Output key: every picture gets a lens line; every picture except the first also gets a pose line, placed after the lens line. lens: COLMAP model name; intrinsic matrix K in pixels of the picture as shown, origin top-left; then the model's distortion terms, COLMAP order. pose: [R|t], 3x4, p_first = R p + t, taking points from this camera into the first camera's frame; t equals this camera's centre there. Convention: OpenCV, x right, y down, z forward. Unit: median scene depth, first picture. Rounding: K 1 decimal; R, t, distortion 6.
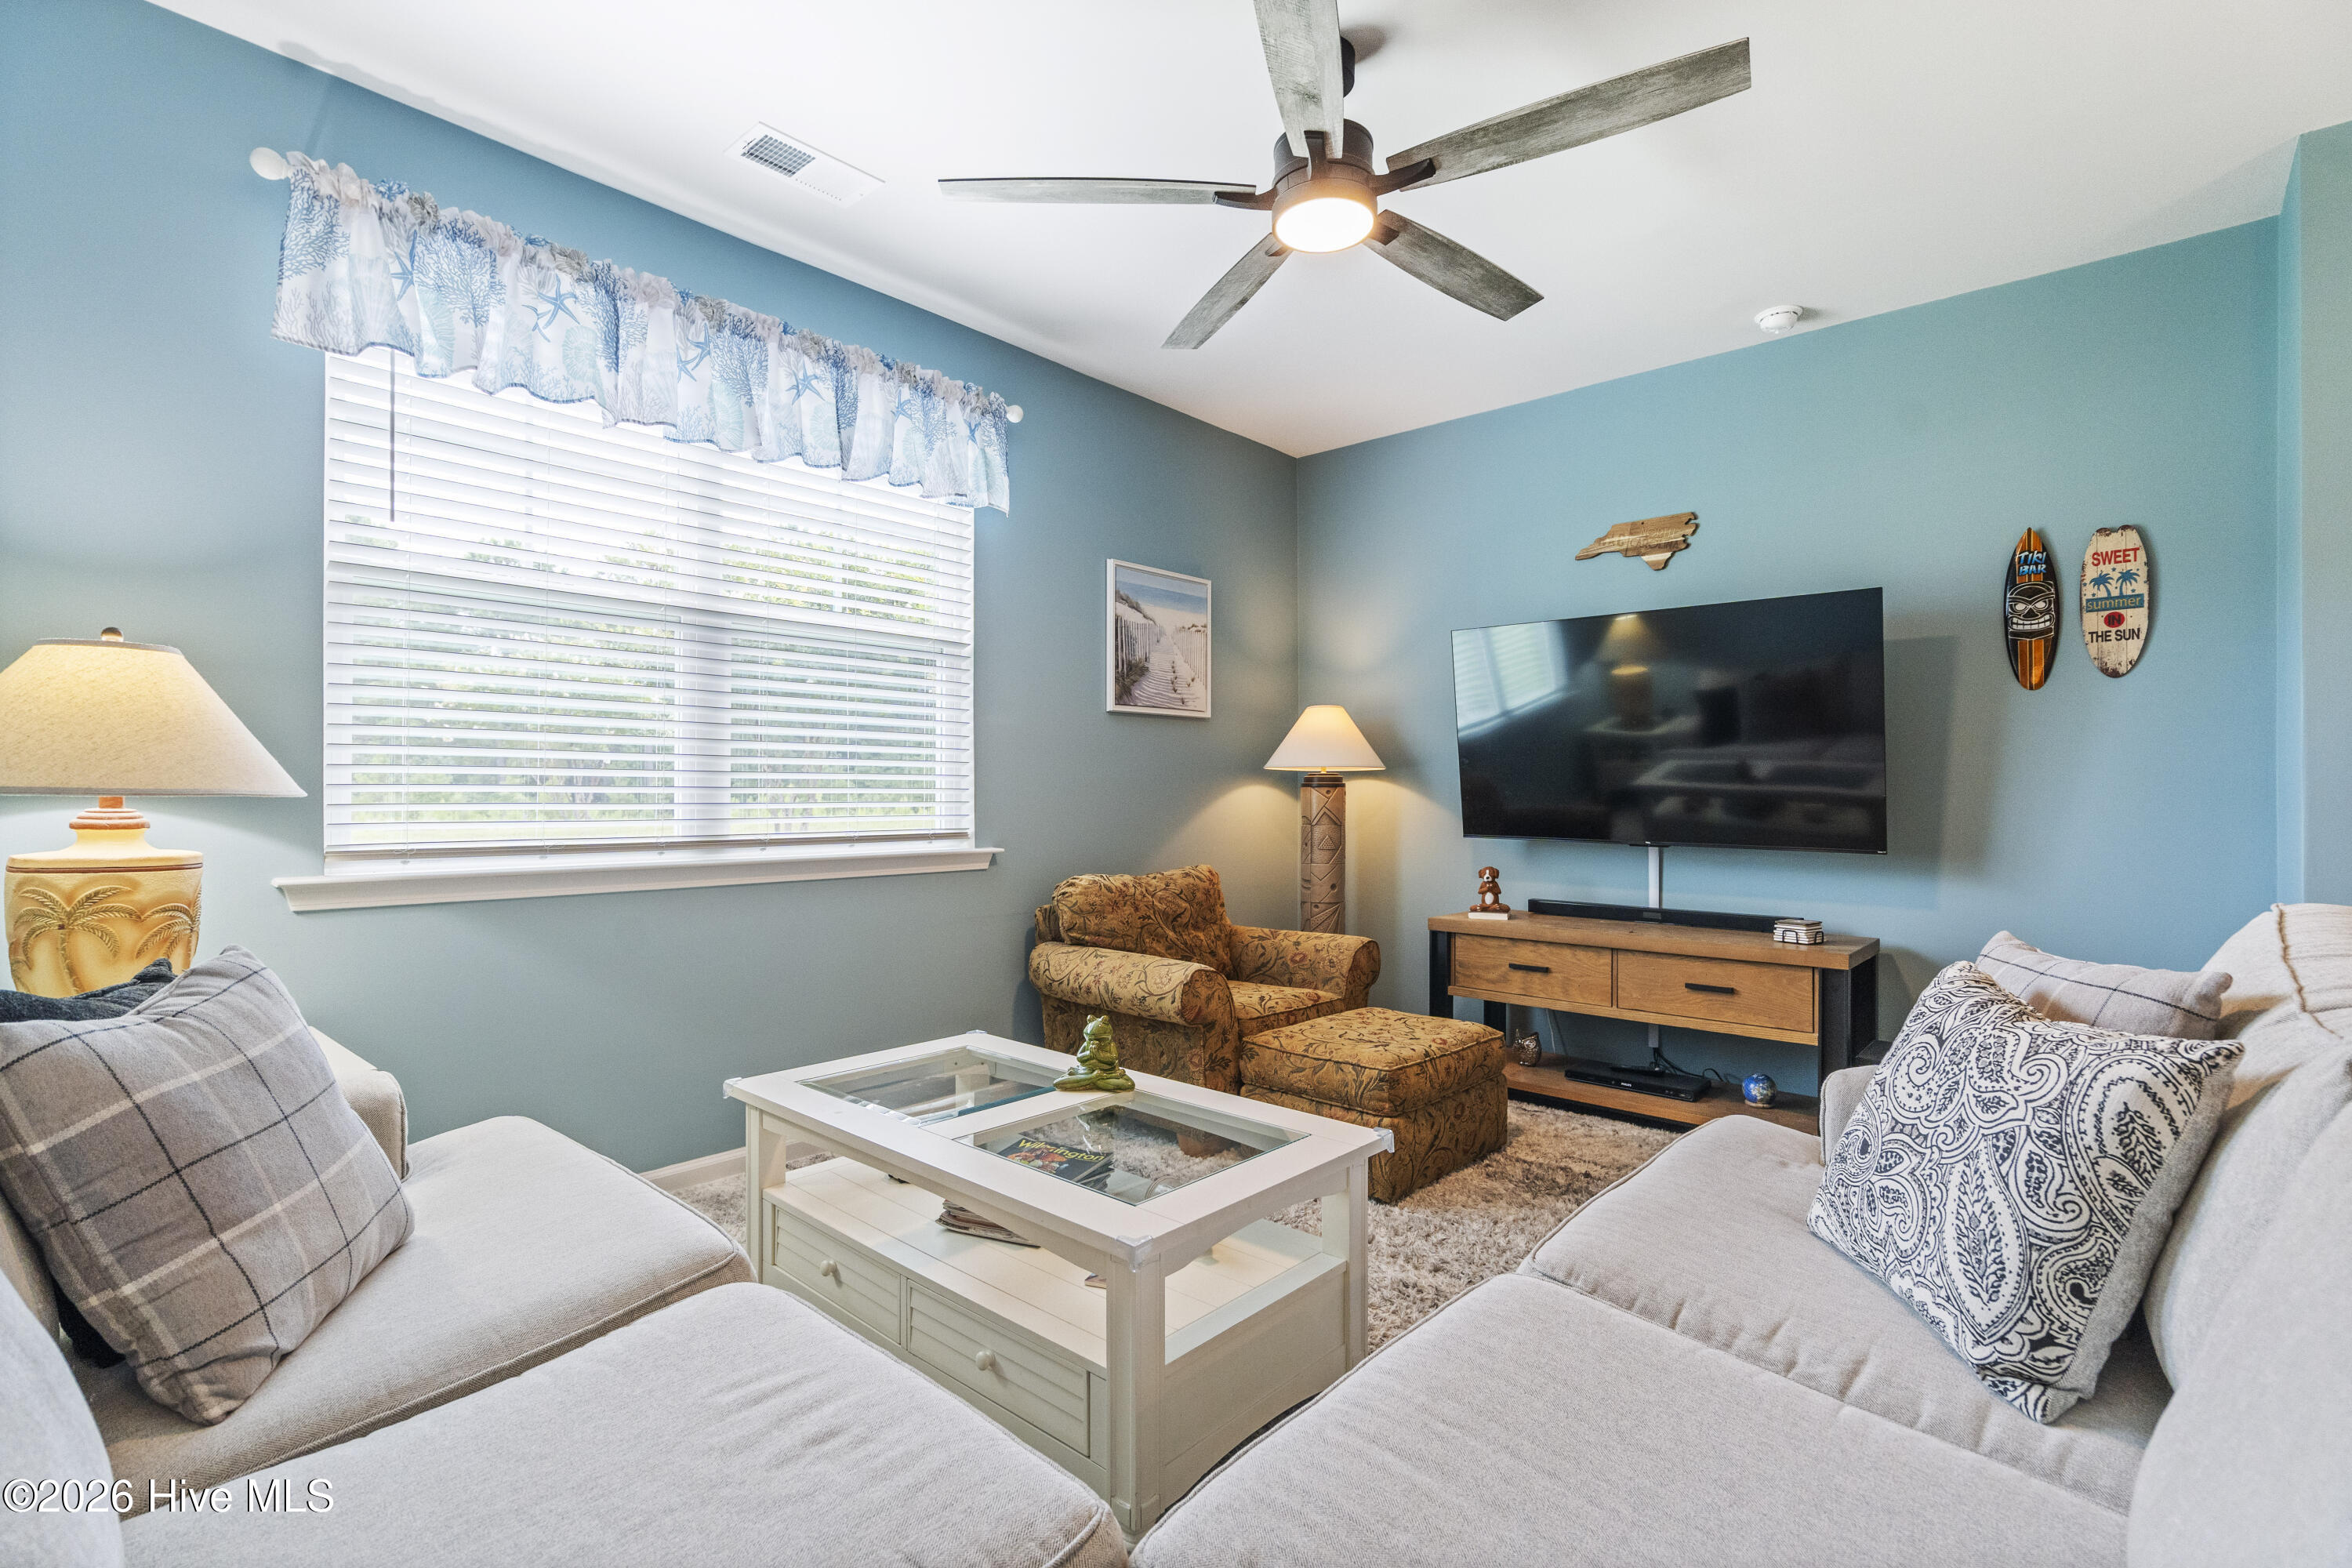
lens RADIAL K [[1063.0, 0, 1170.7], [0, 1063.0, 780.0], [0, 0, 1]] dist [-0.003260, 0.001948]
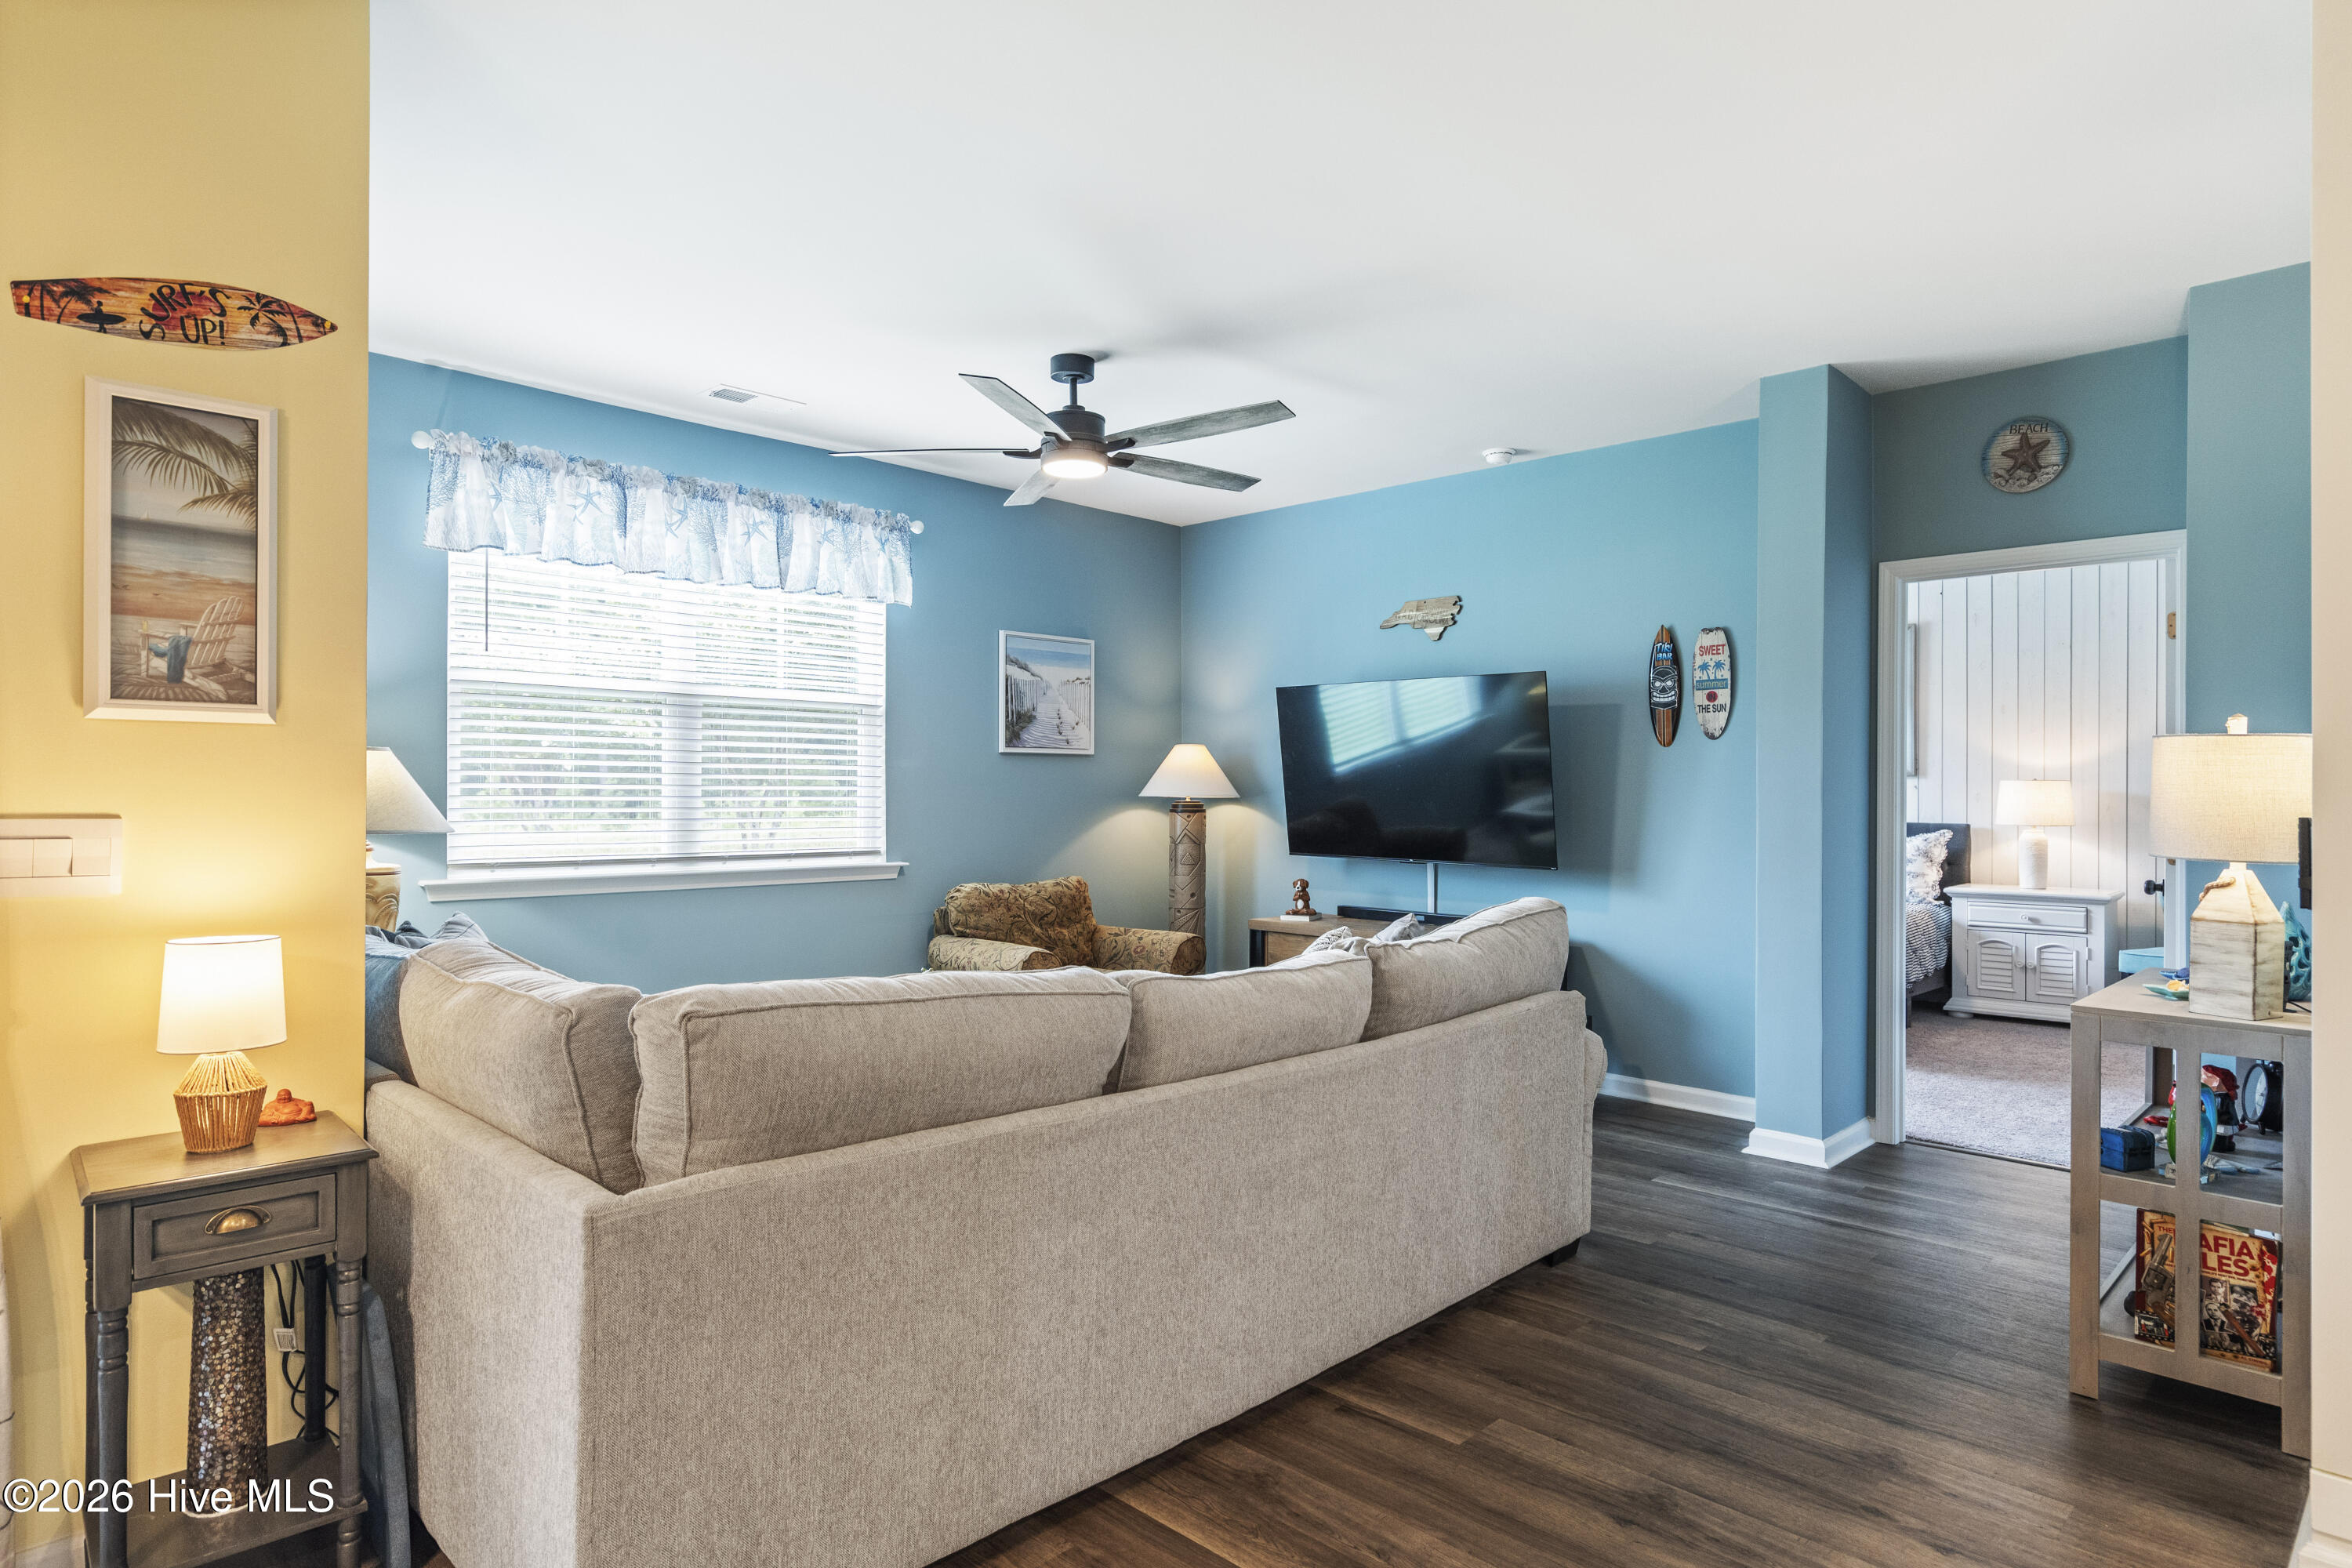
lens RADIAL K [[1304.4, 0, 1171.6], [0, 1304.4, 780.0], [0, 0, 1]] dist [0.003661, -0.001696]
pose [[0.999034, 0.001156, -0.043922, 0.253416], [-0.001027, 0.999995, 0.002960, -0.045202], [0.043925, -0.002912, 0.999031, -0.625291]]
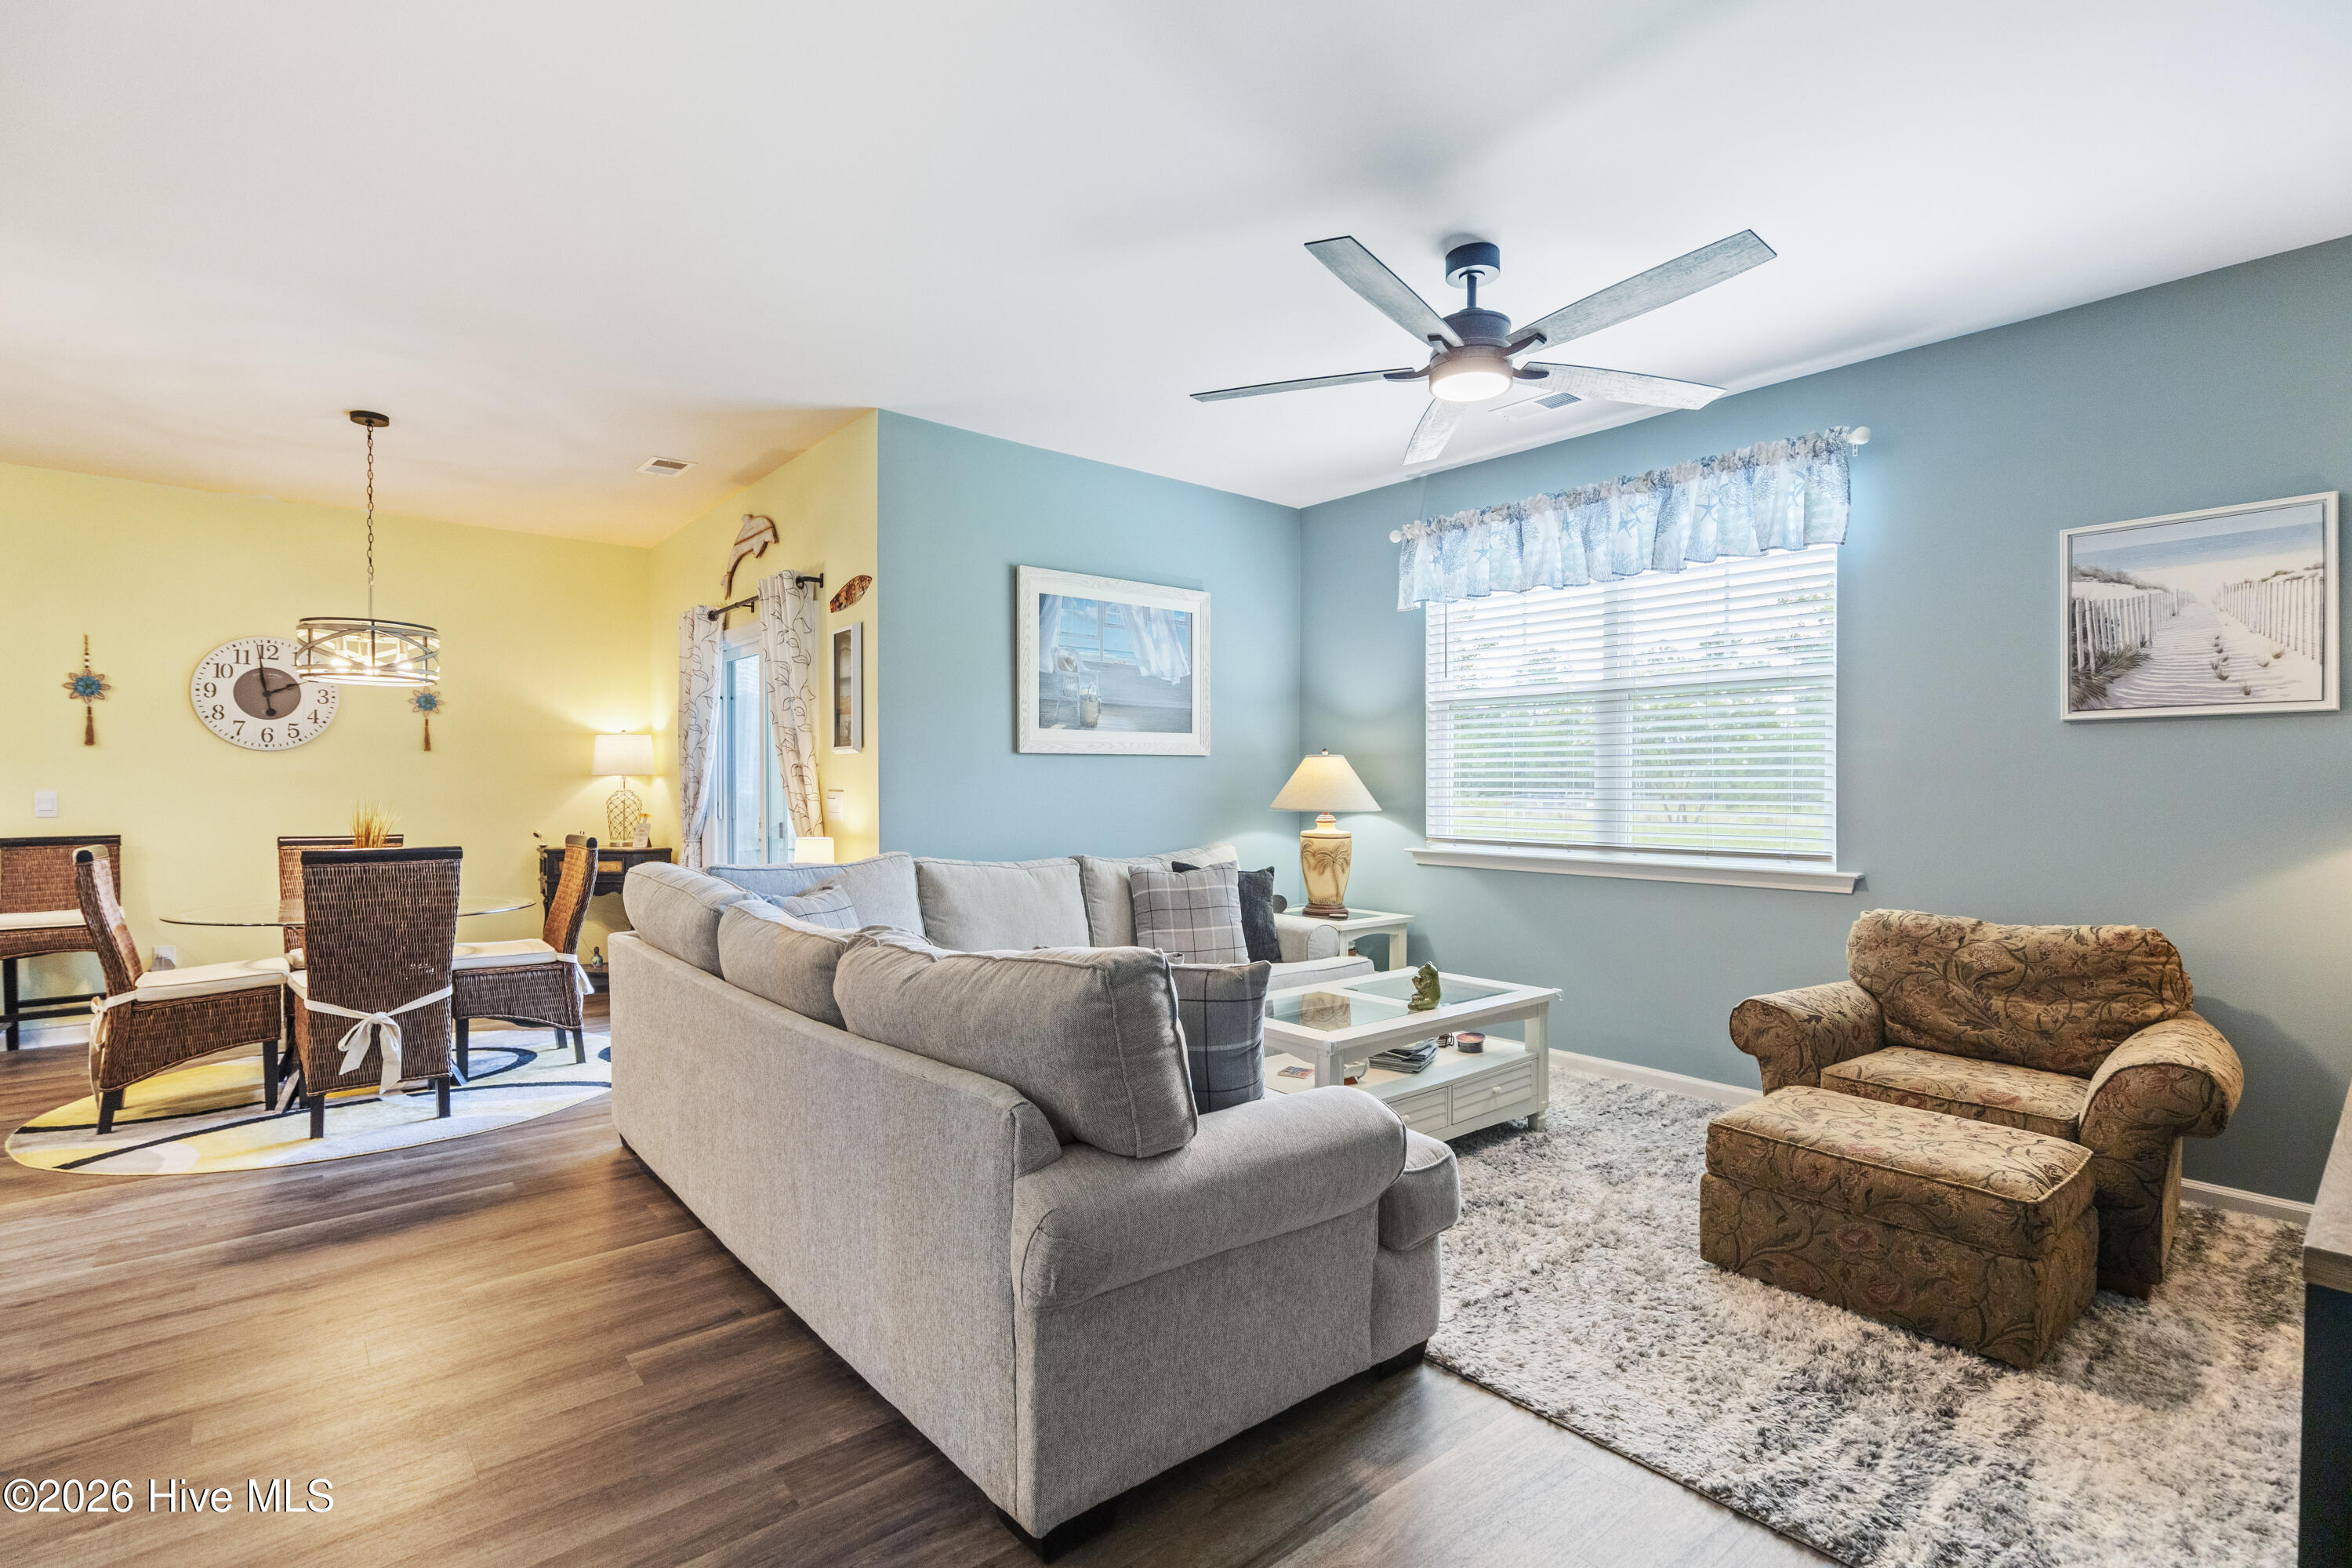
lens RADIAL K [[1063.0, 0, 1163.9], [0, 1063.0, 791.3], [0, 0, 1]] dist [-0.003260, 0.001948]
pose [[-0.126201, 0.002529, -0.992001, 0.994307], [0.010558, 0.999944, 0.001206, -0.024097], [0.991949, -0.010322, -0.126221, 0.522445]]
